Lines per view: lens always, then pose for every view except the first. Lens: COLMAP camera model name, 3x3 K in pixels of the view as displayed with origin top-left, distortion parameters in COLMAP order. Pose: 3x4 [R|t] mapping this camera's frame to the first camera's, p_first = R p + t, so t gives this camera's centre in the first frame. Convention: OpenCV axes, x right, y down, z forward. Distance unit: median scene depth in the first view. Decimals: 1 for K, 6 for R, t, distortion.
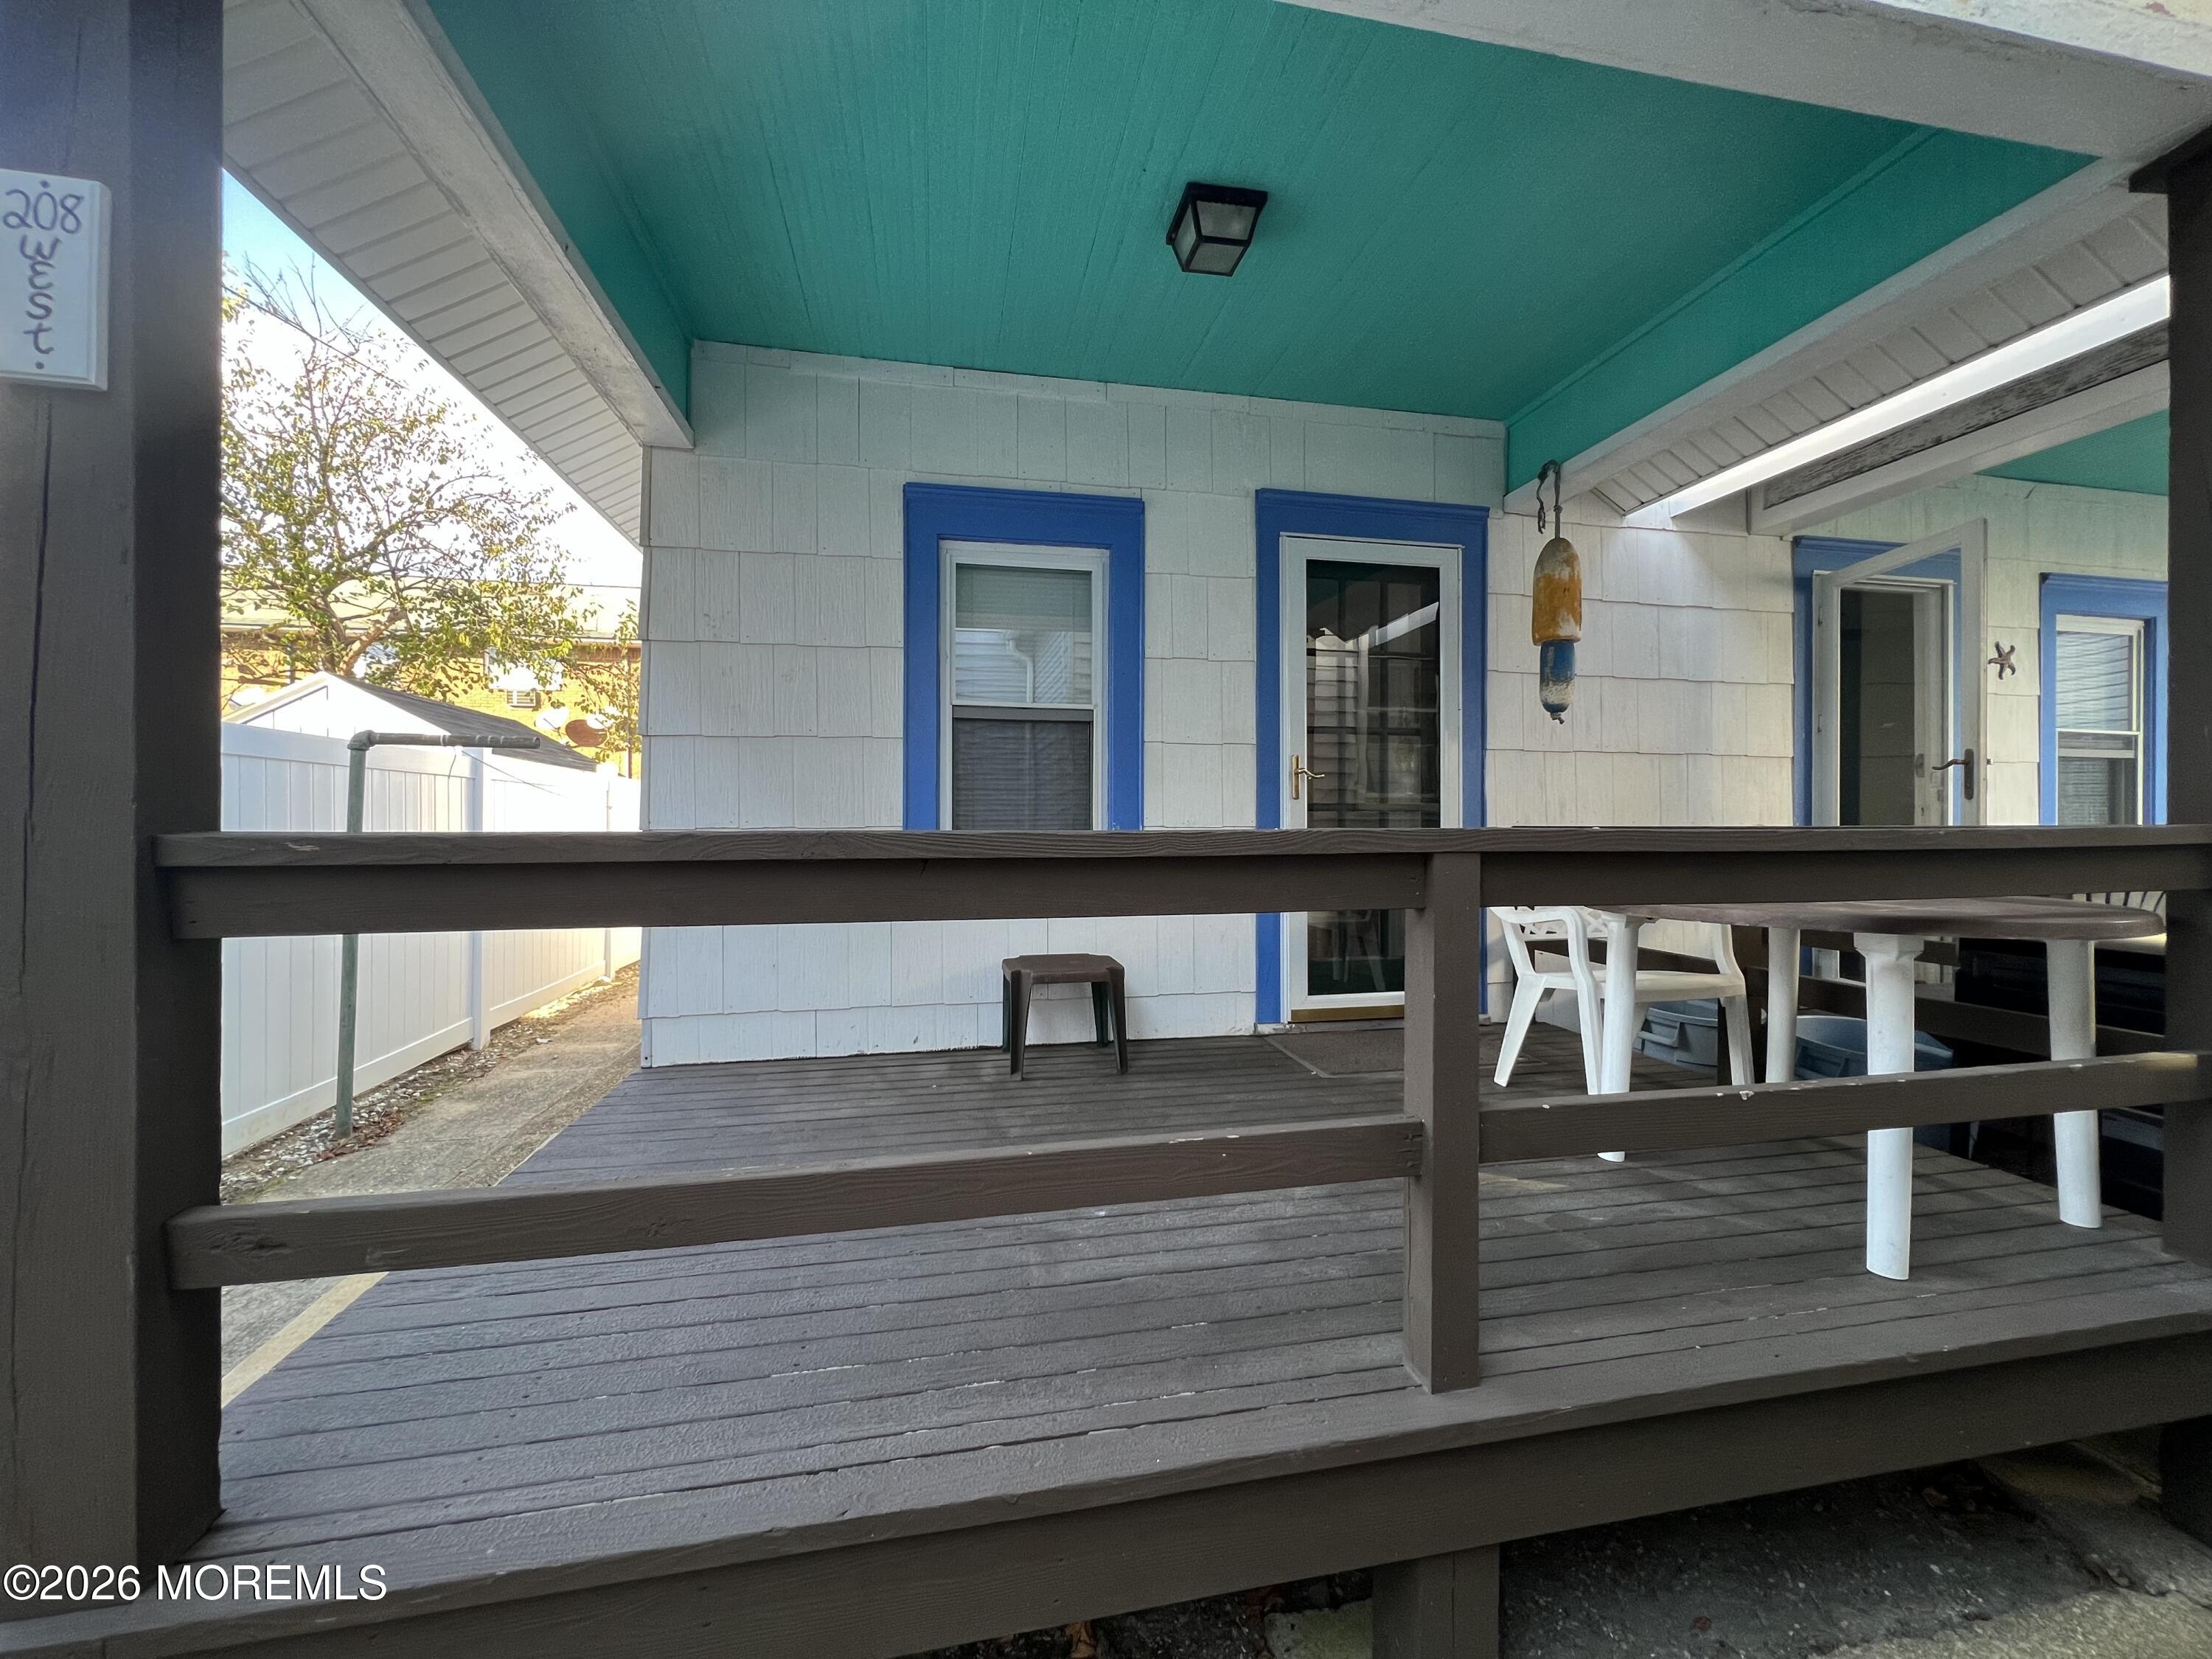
lens RADIAL K [[870.0, 0, 1106.0], [0, 870.0, 829.5], [0, 0, 1]] dist [-0.003735, 0.000065]
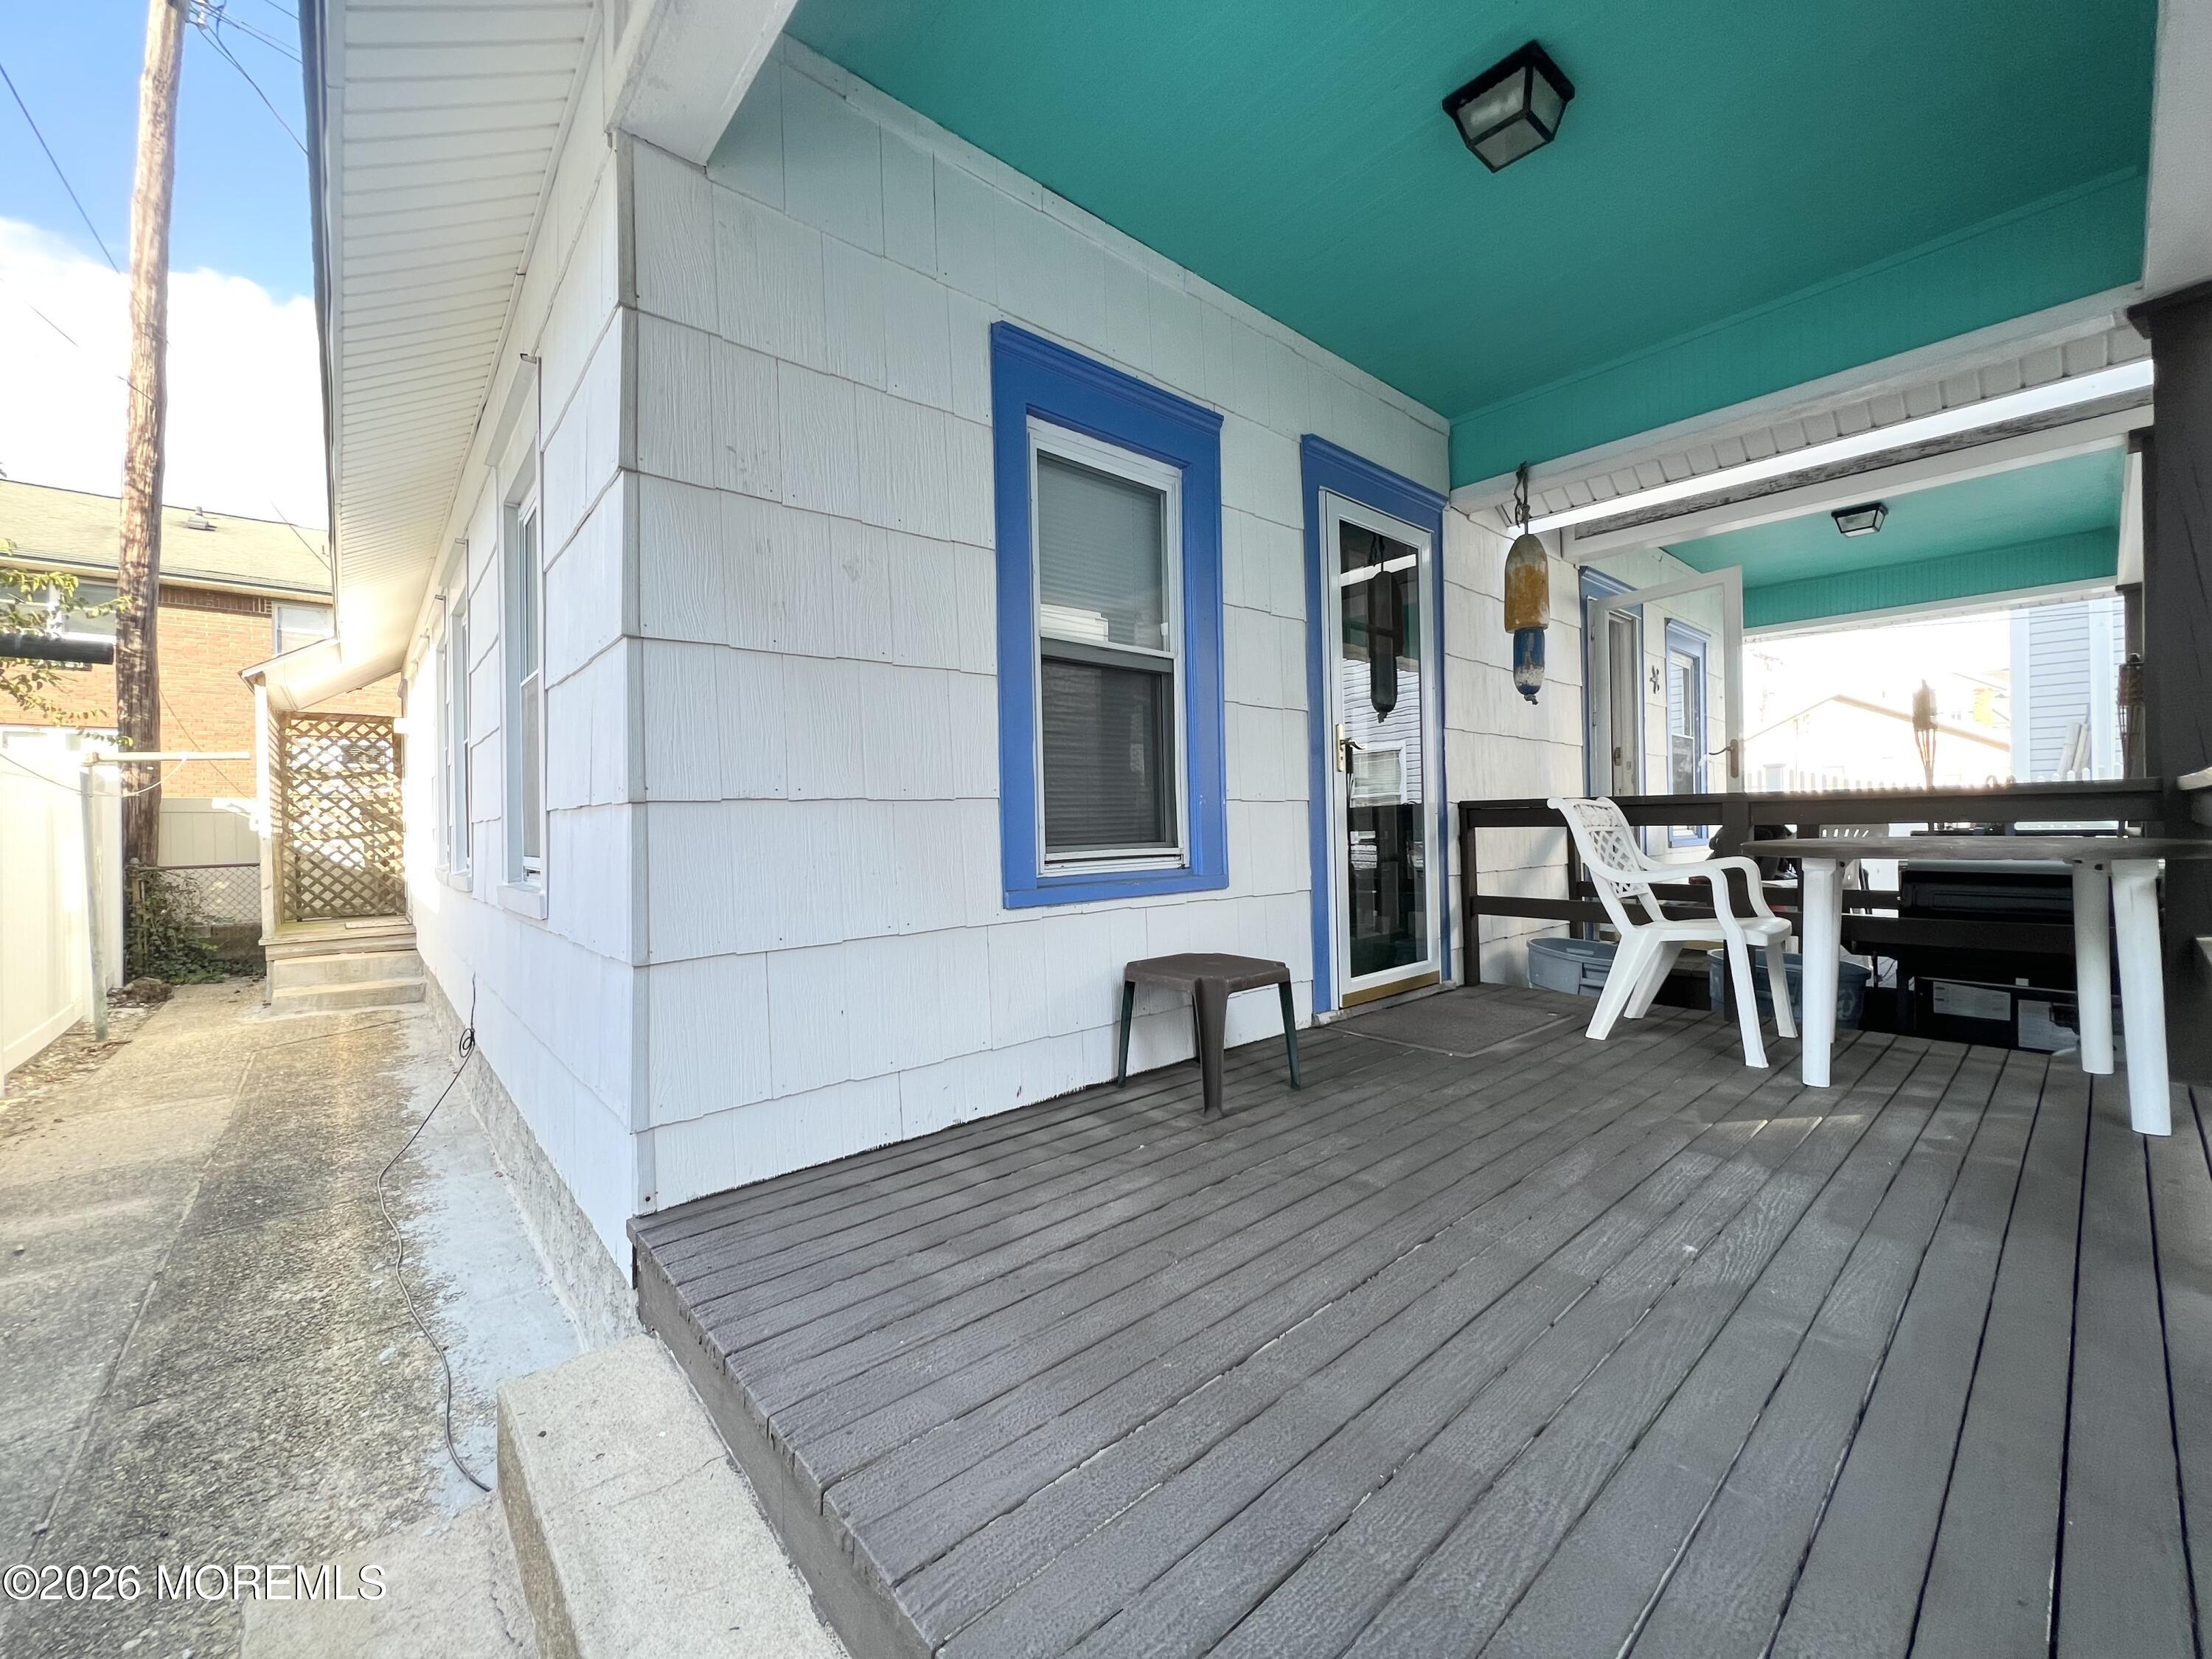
lens RADIAL K [[875.0, 0, 1106.0], [0, 875.0, 829.5], [0, 0, 1]] dist [-0.000545, 0.000164]
pose [[0.871739, -0.019542, 0.489580, -0.506451], [0.020506, 0.999784, 0.003396, 0.021388], [-0.489541, 0.007079, 0.871952, 0.321076]]
